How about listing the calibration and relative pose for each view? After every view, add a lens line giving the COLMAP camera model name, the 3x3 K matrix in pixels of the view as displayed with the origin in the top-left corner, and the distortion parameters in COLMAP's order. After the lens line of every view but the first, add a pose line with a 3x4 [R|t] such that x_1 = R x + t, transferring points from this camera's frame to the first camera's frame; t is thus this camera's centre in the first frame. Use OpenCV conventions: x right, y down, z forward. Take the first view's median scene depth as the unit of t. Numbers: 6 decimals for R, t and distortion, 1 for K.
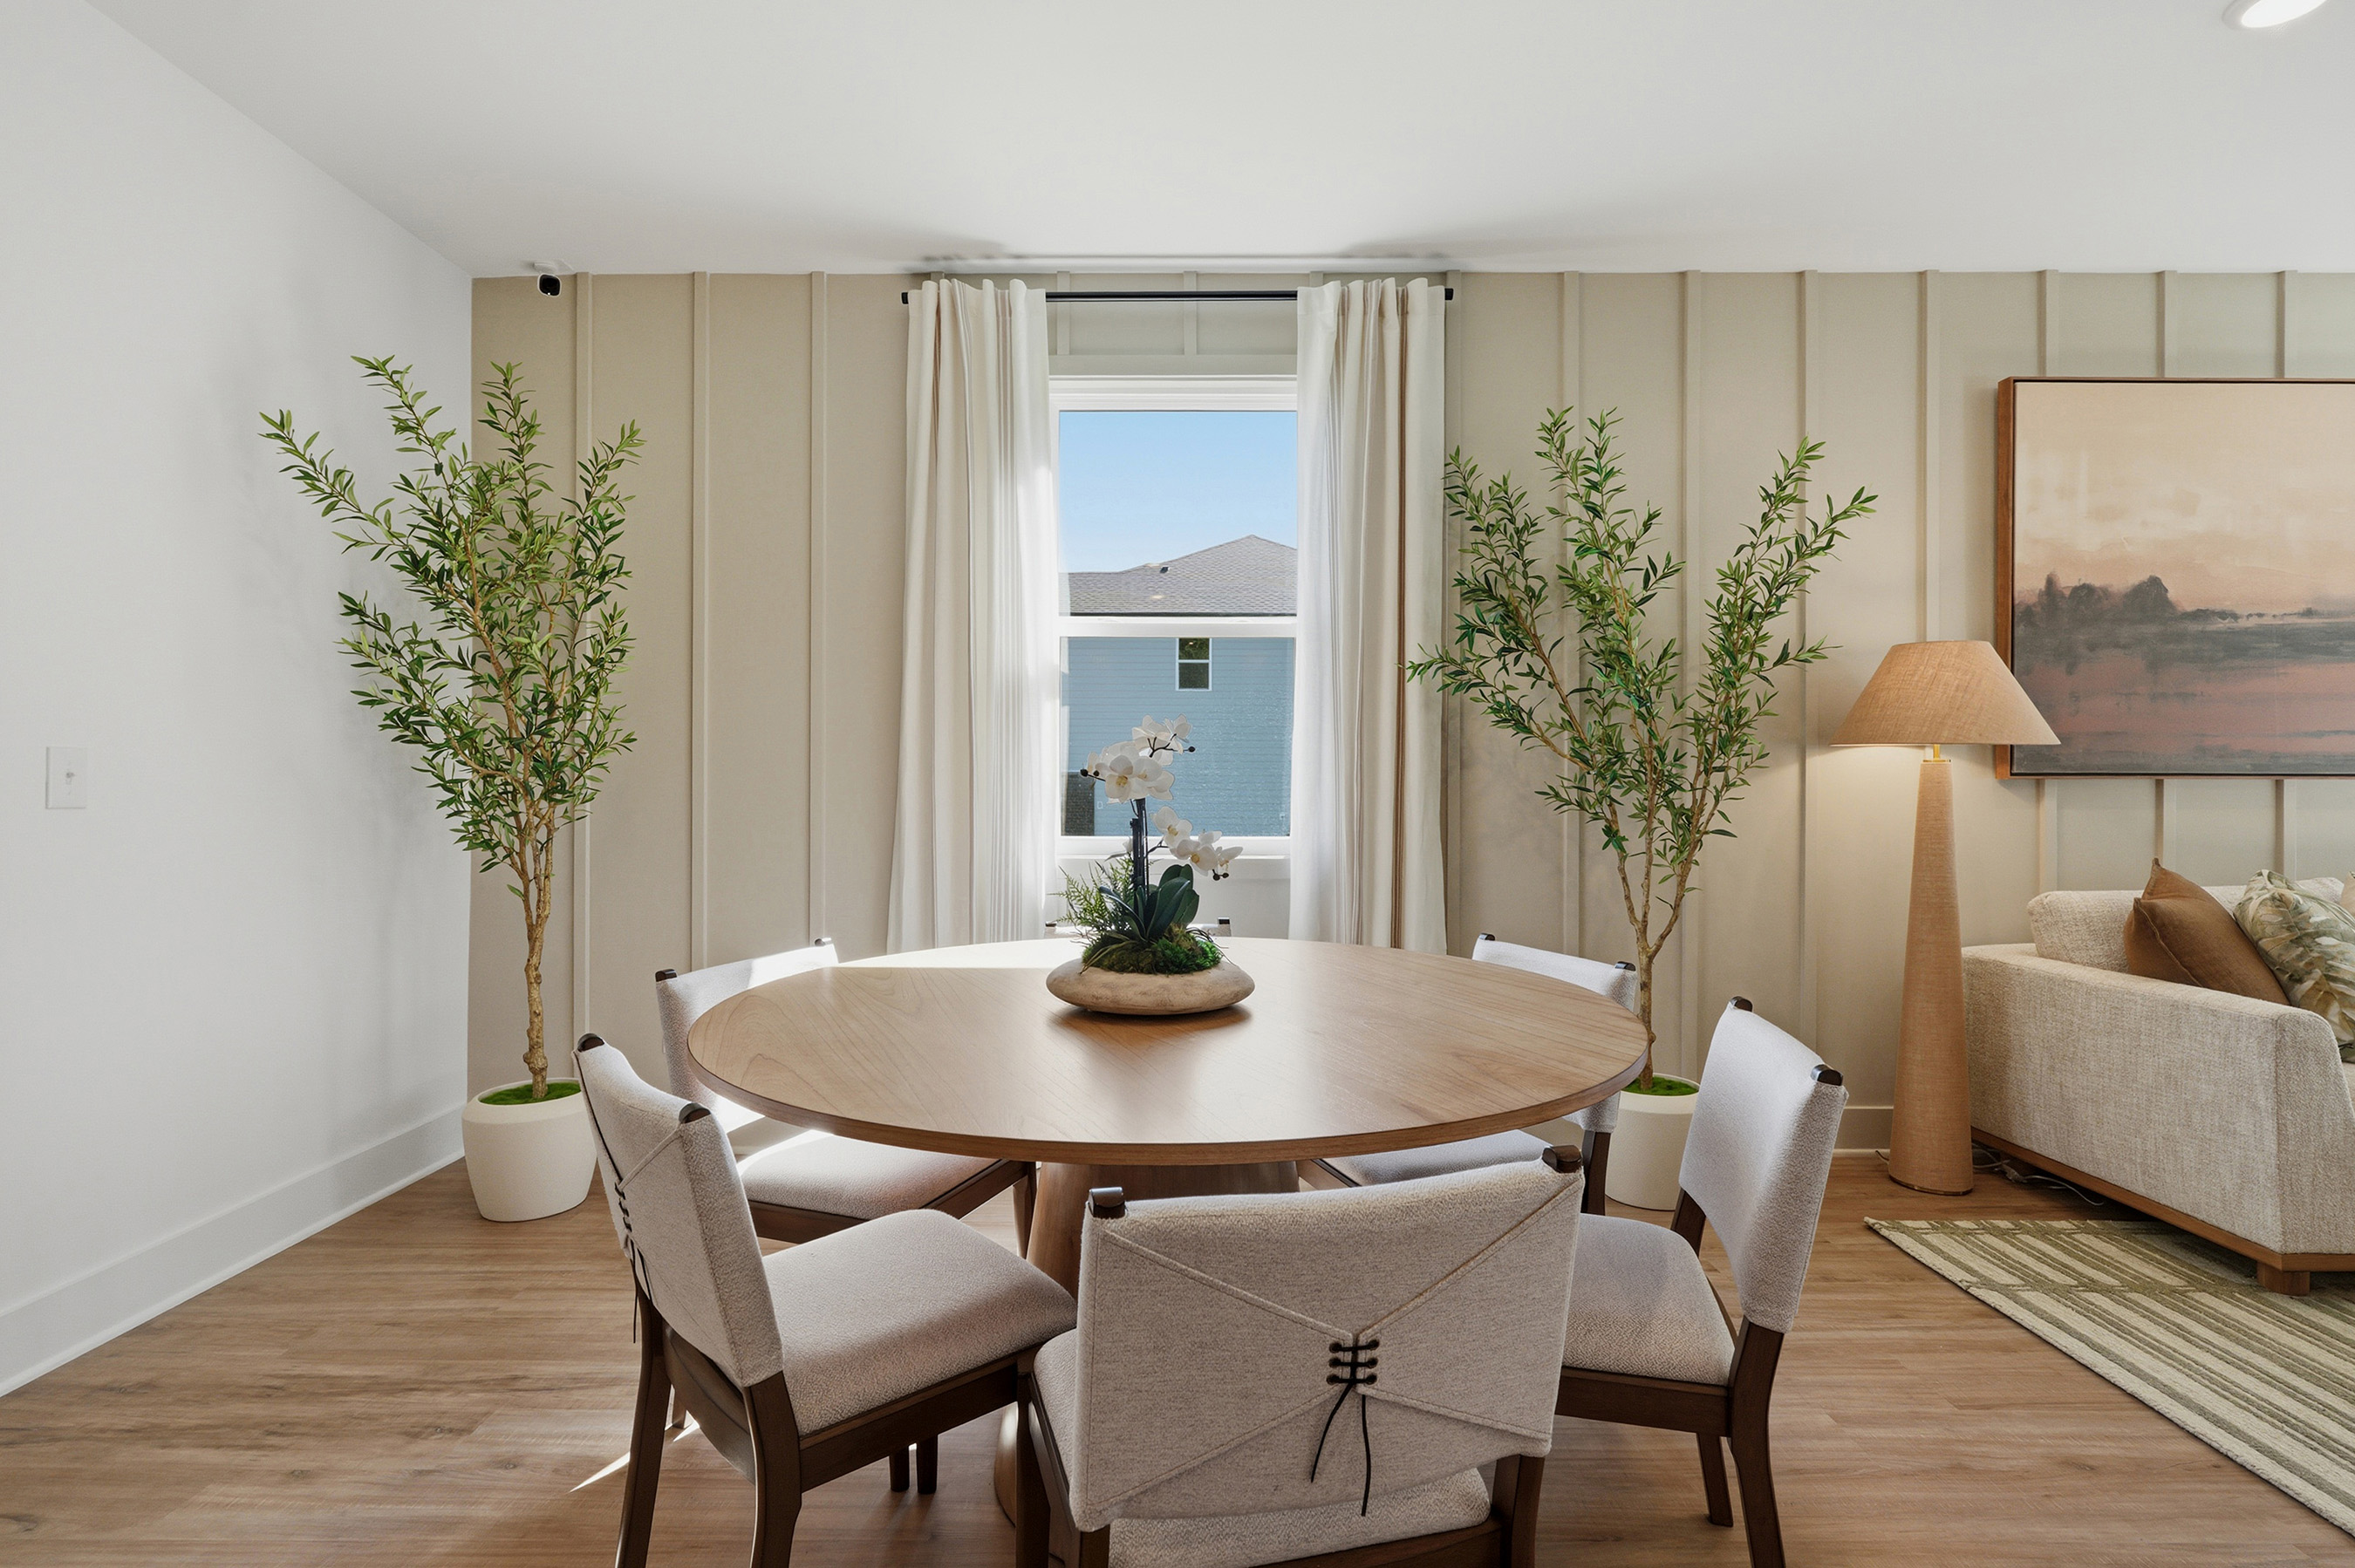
lens RADIAL K [[1101.4, 0, 1171.8], [0, 1101.4, 784.0], [0, 0, 1]] dist [-0.003371, 0.000557]
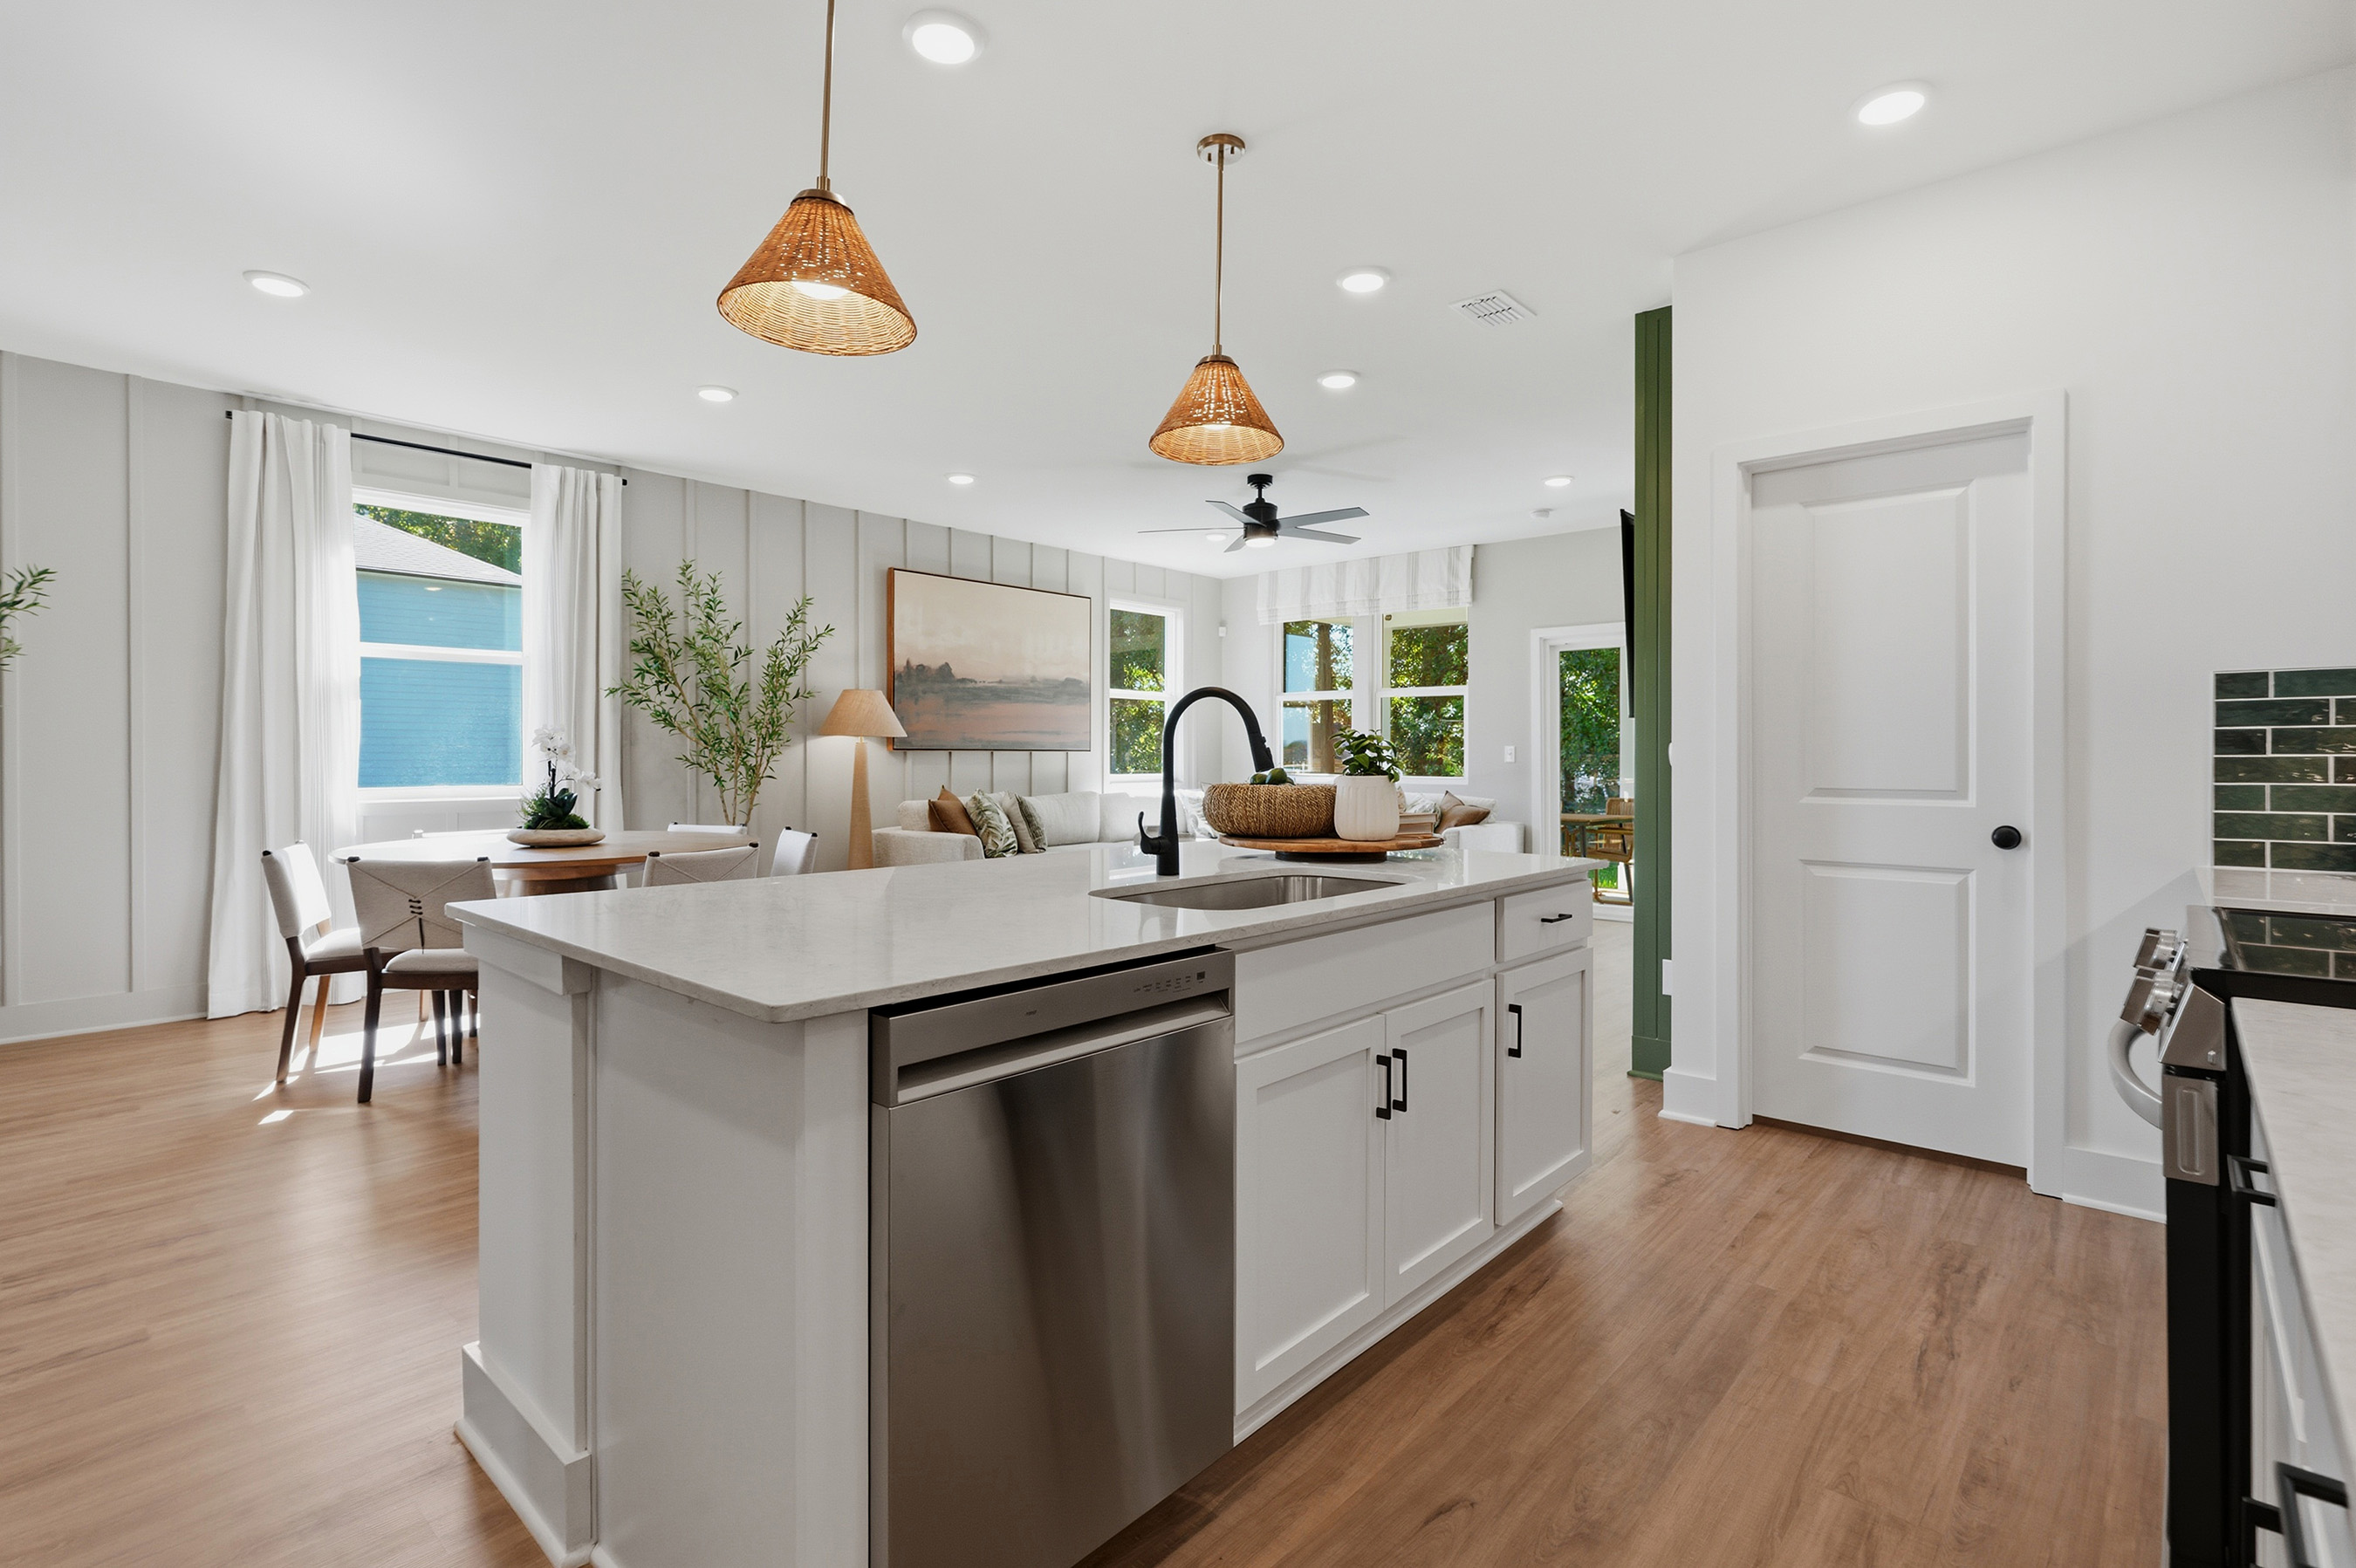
lens RADIAL K [[1102.0, 0, 1183.7], [0, 1102.0, 764.5], [0, 0, 1]] dist [-0.003371, 0.000557]
pose [[0.659694, -0.007885, 0.751493, -0.506184], [0.002287, 0.999961, 0.008485, 0.003967], [-0.751531, -0.003879, 0.659686, -0.886860]]
